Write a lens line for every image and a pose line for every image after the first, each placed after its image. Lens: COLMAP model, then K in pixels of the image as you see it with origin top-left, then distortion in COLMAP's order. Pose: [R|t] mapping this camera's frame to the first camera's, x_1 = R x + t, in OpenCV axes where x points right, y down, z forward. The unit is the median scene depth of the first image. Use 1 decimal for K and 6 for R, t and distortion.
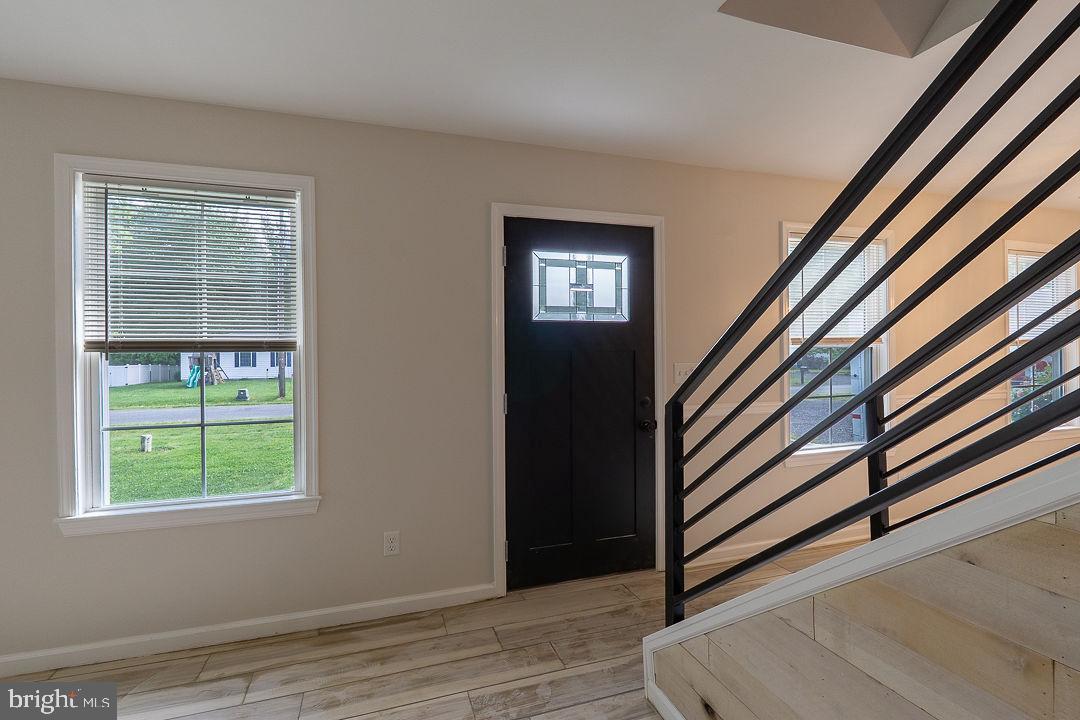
lens RADIAL K [[498.0, 0, 537.4], [0, 498.0, 356.0], [0, 0, 1]] dist [-0.004994, -0.000704]
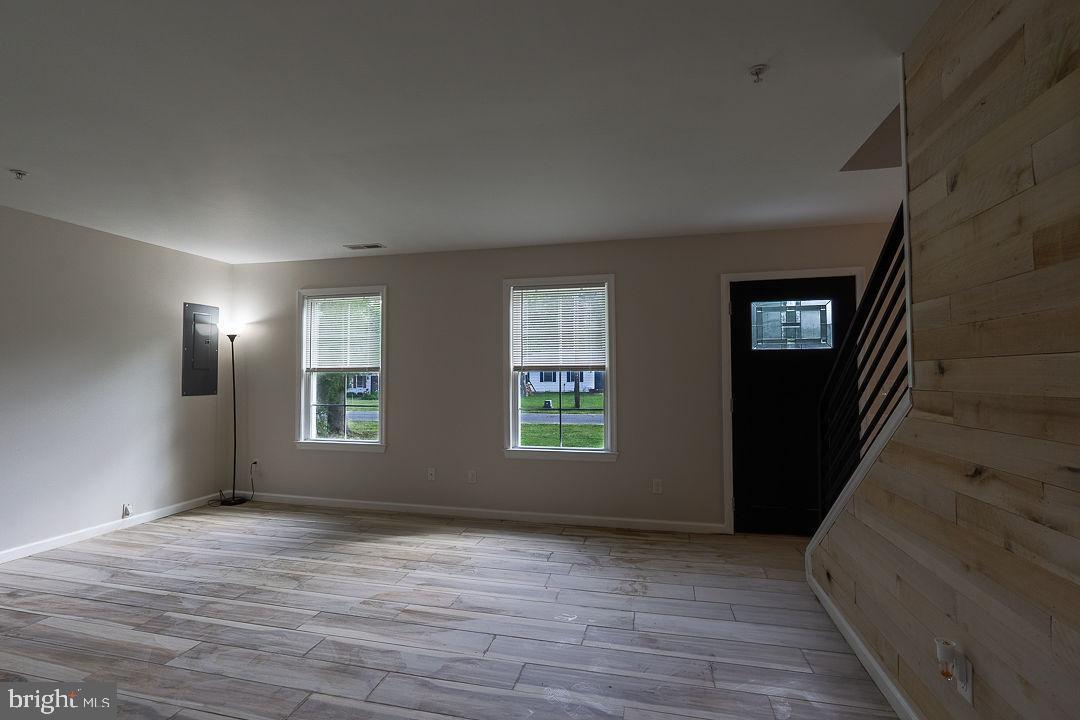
lens RADIAL K [[498.0, 0, 537.4], [0, 498.0, 356.0], [0, 0, 1]] dist [-0.004994, -0.000704]
pose [[0.853253, -0.013945, -0.521310, 0.220407], [-0.004112, 0.999431, -0.033464, -0.001519], [0.521480, 0.030697, 0.852711, -0.596911]]
